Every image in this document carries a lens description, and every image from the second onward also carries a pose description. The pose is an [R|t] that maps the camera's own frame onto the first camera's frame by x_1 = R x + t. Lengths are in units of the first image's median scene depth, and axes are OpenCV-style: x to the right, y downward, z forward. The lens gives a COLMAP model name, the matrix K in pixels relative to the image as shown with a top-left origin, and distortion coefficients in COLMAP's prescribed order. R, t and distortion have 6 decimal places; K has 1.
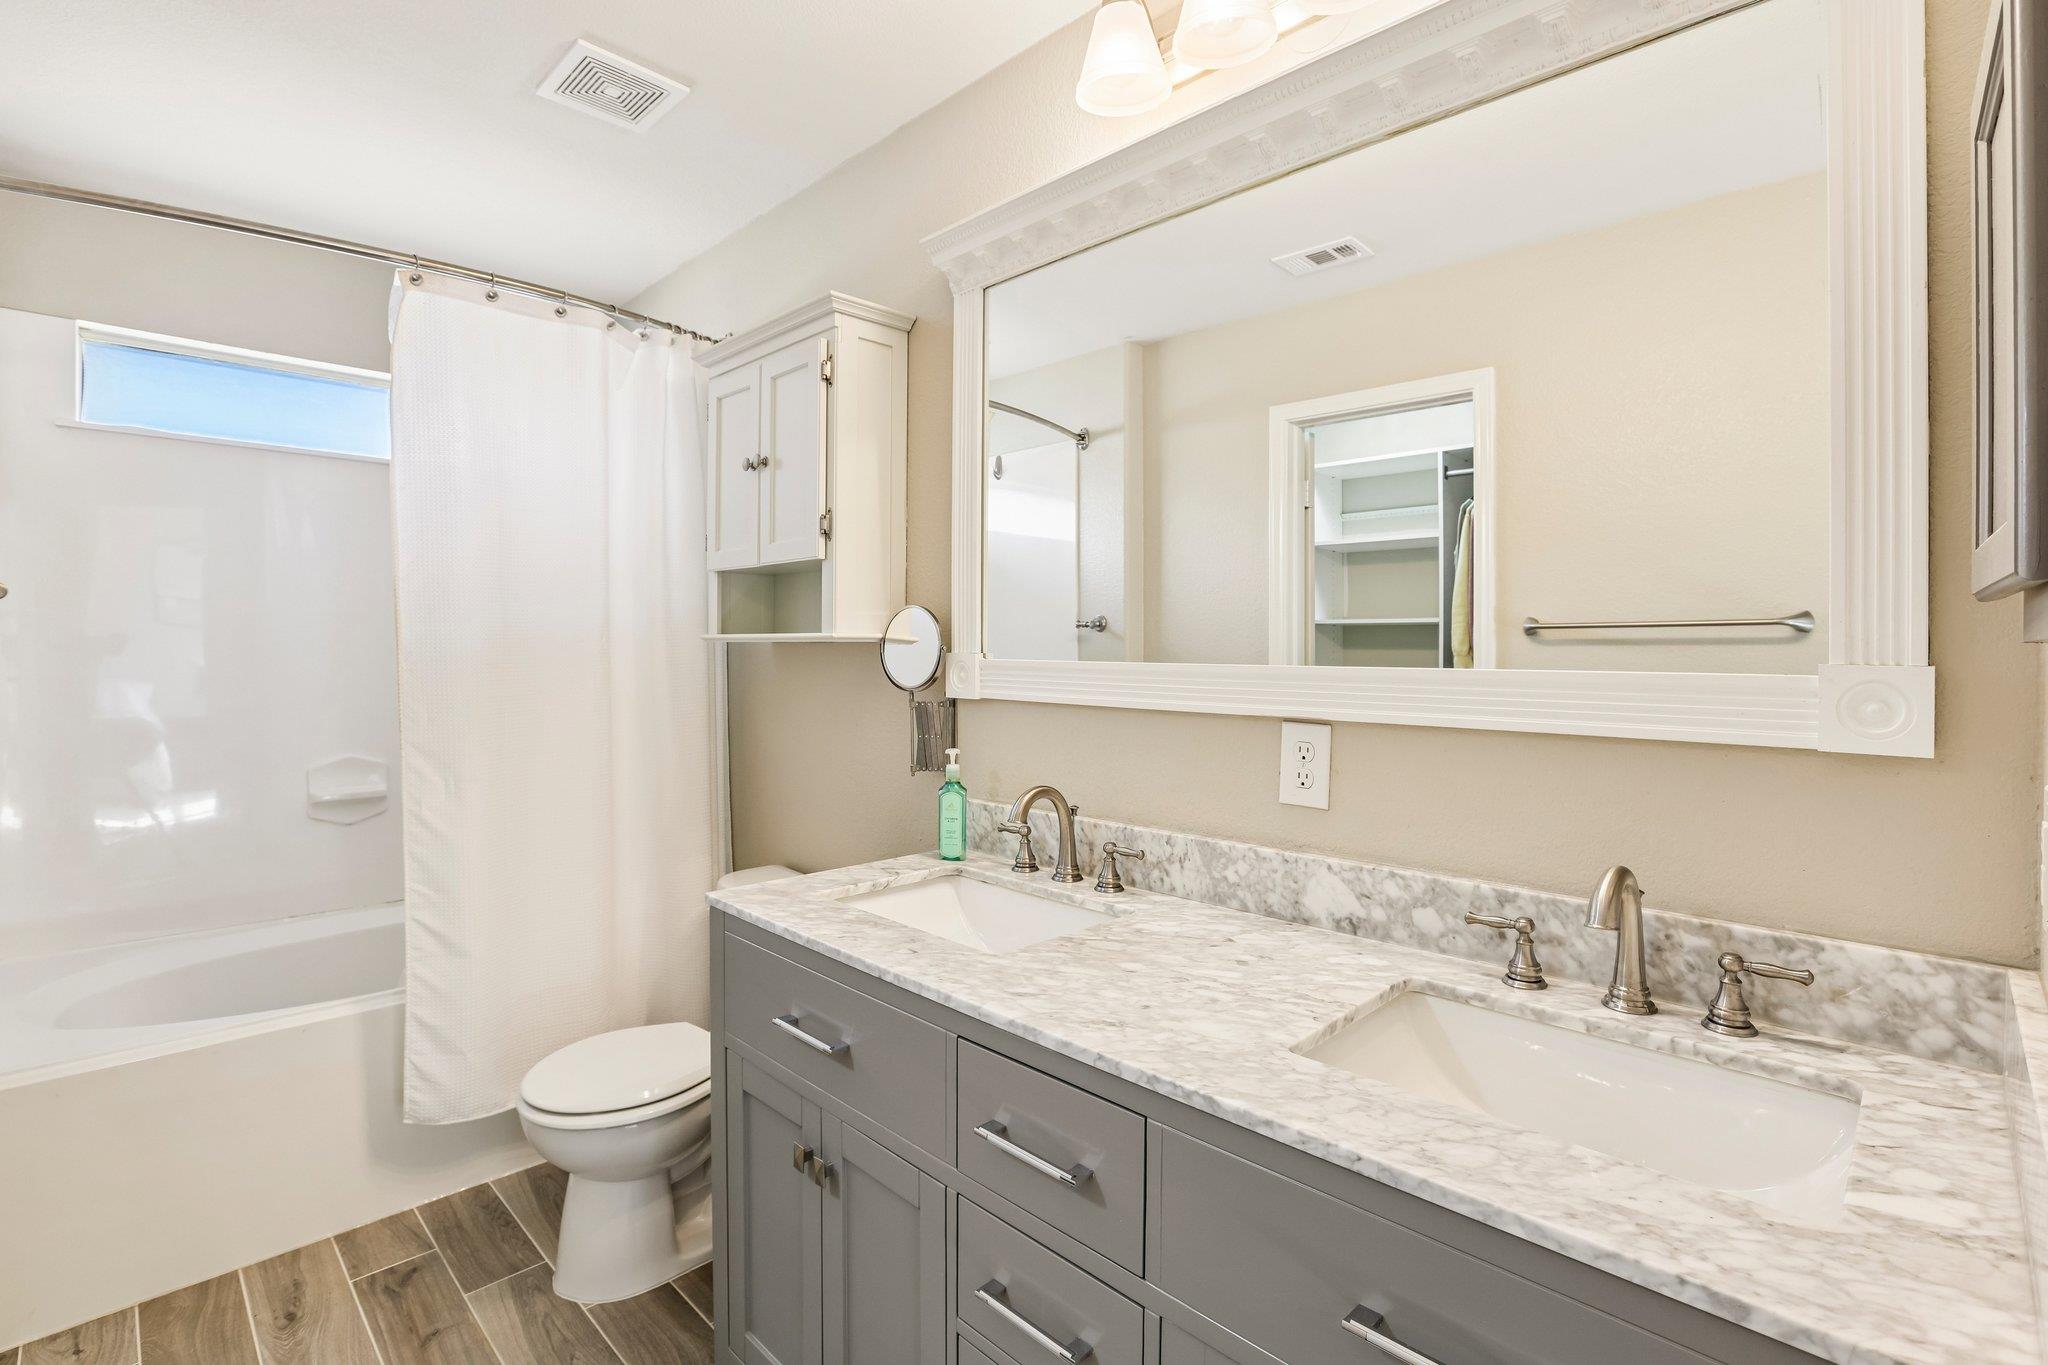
lens RADIAL K [[925.1, 0, 1027.3], [0, 925.1, 667.8], [0, 0, 1]] dist [-0.050367, 0.008873]
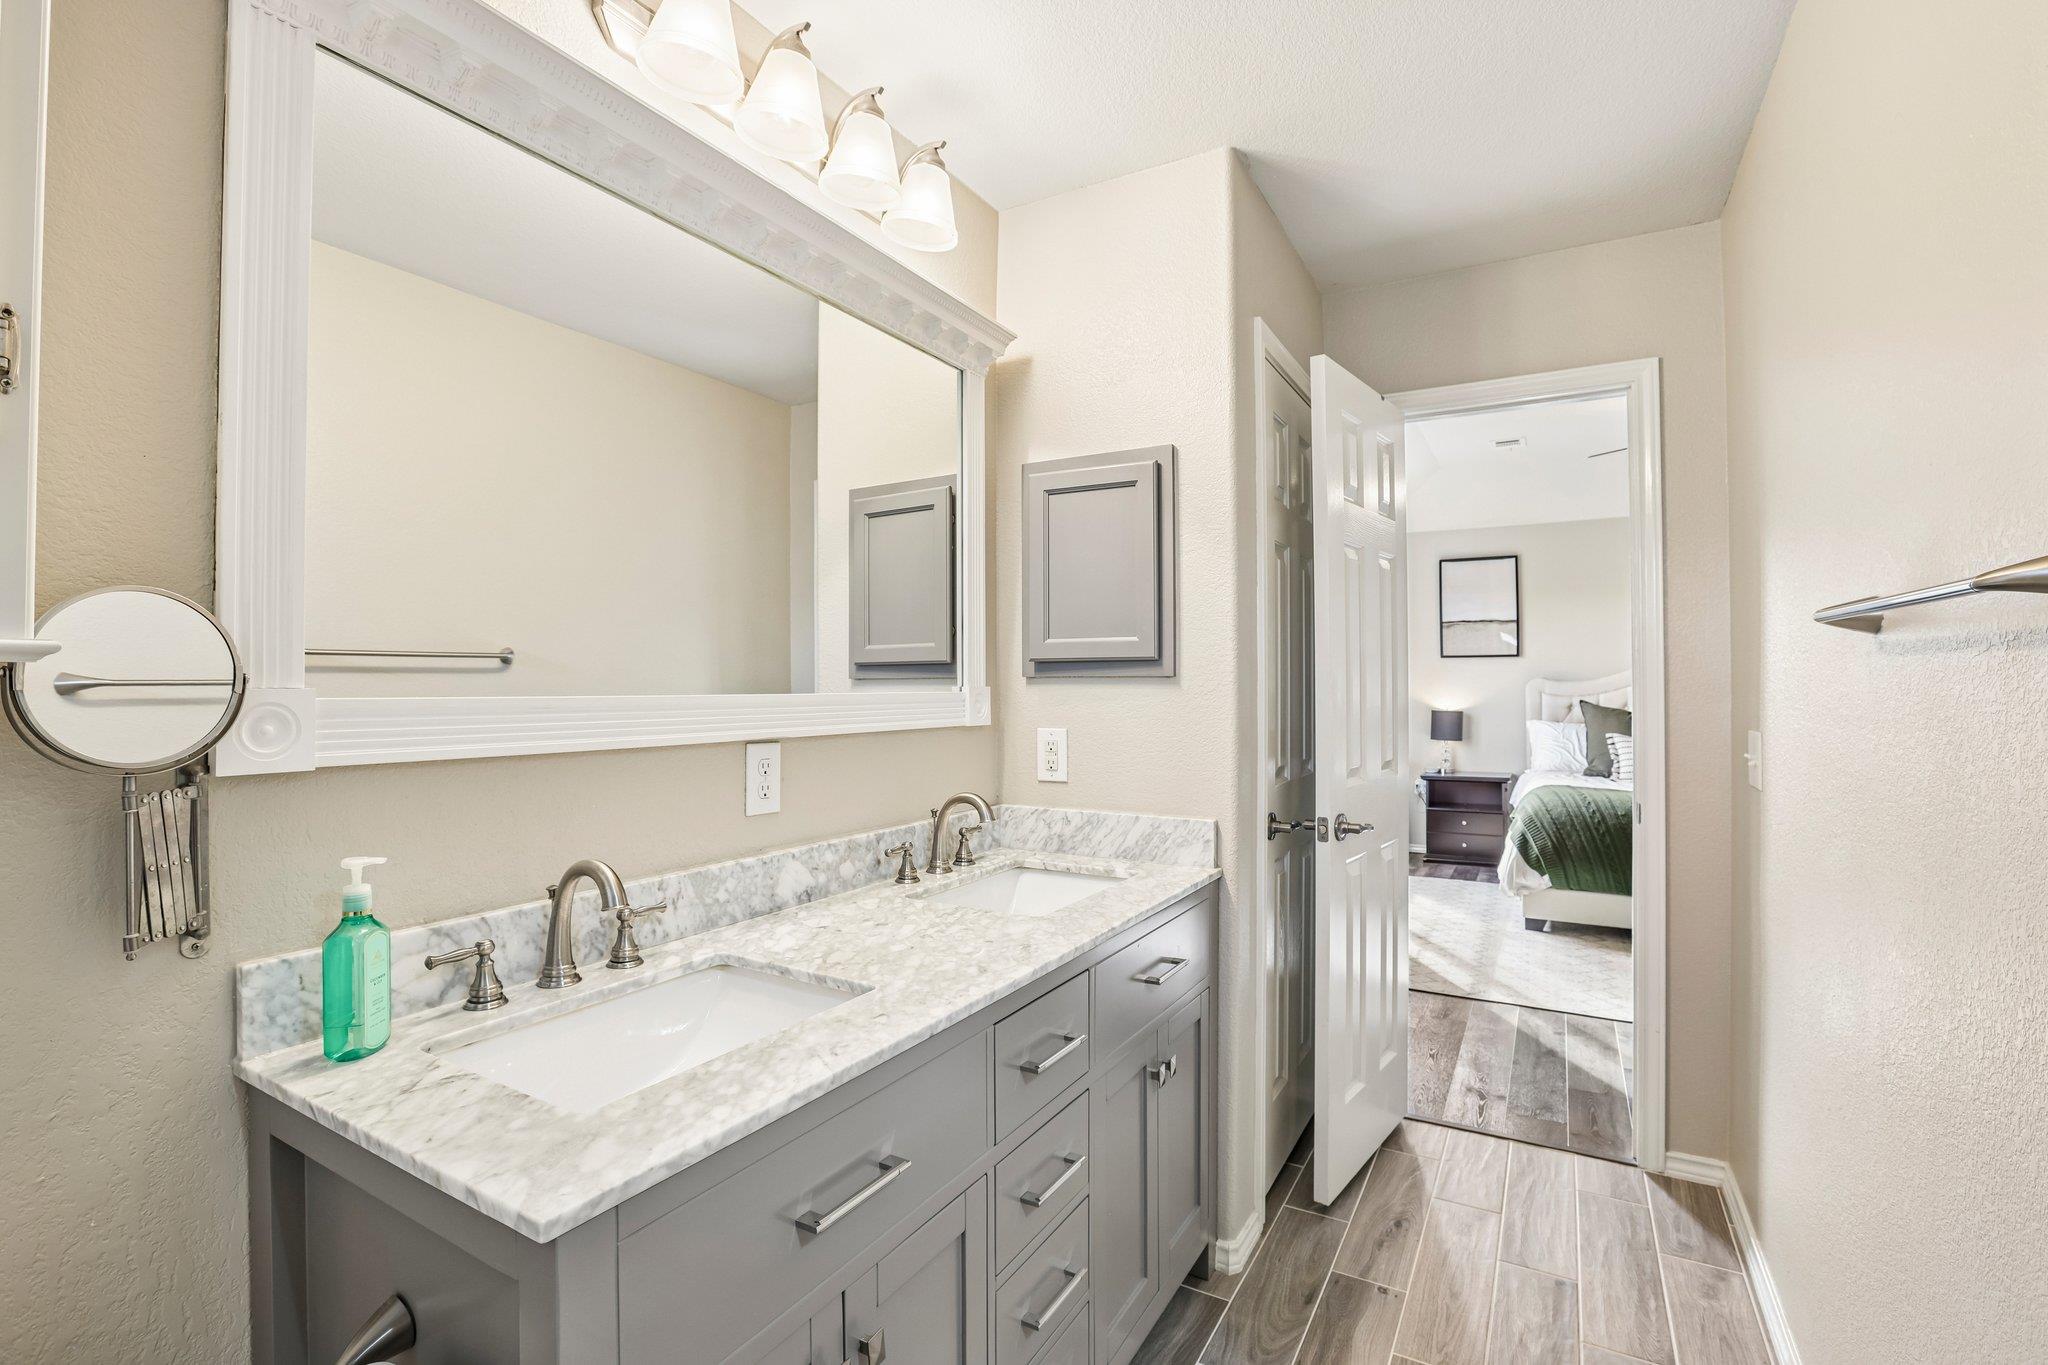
lens RADIAL K [[925.1, 0, 1028.9], [0, 925.1, 685.3], [0, 0, 1]] dist [-0.050367, 0.008873]
pose [[-0.242132, -0.007432, 0.970215, -0.969062], [0.012516, 0.999864, 0.010783, -0.023215], [-0.970162, 0.014754, -0.242006, 1.005492]]
